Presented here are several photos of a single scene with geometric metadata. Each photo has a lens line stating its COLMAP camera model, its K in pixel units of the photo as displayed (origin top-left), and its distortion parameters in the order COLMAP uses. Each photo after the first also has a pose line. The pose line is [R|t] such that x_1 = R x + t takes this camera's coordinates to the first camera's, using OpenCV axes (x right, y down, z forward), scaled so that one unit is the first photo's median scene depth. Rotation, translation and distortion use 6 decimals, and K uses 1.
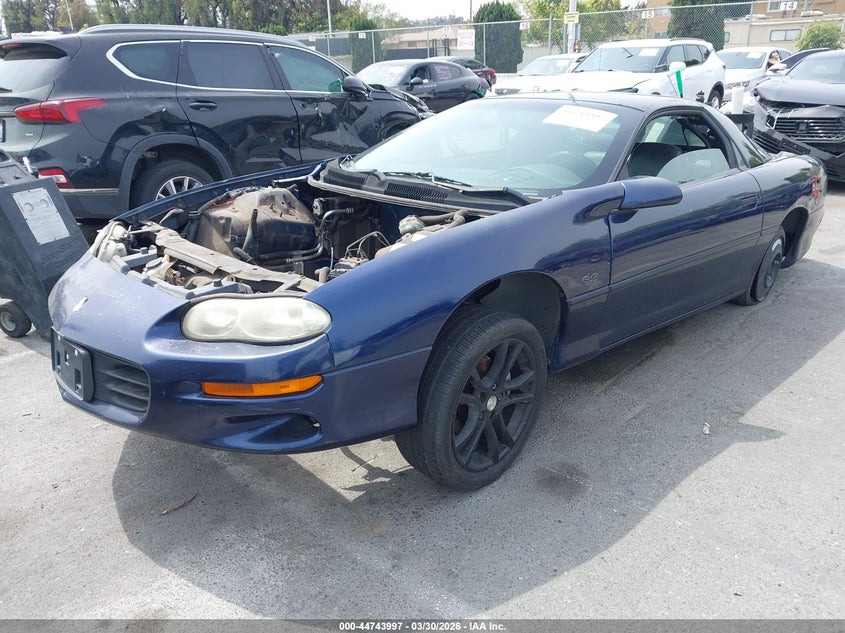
lens RADIAL K [[664.8, 0, 422.5], [0, 664.8, 316.5], [0, 0, 1]] dist [0.006726, -0.003358]
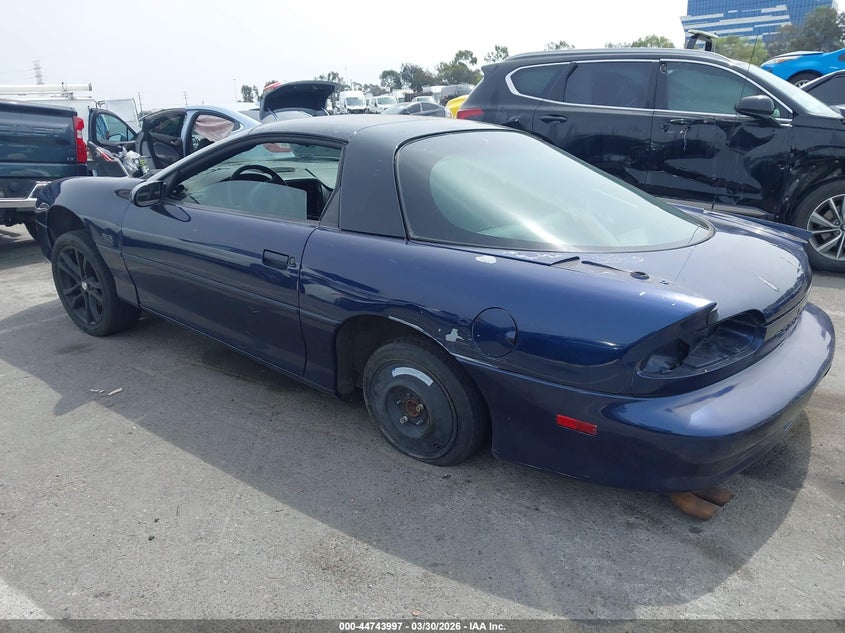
lens RADIAL K [[664.8, 0, 422.5], [0, 664.8, 316.5], [0, 0, 1]] dist [0.006726, -0.003358]
pose [[0.111603, 0.333362, -0.936170, 0.807895], [-0.333970, 0.899844, 0.280613, -0.255760], [0.935953, 0.281336, 0.211758, 0.640041]]
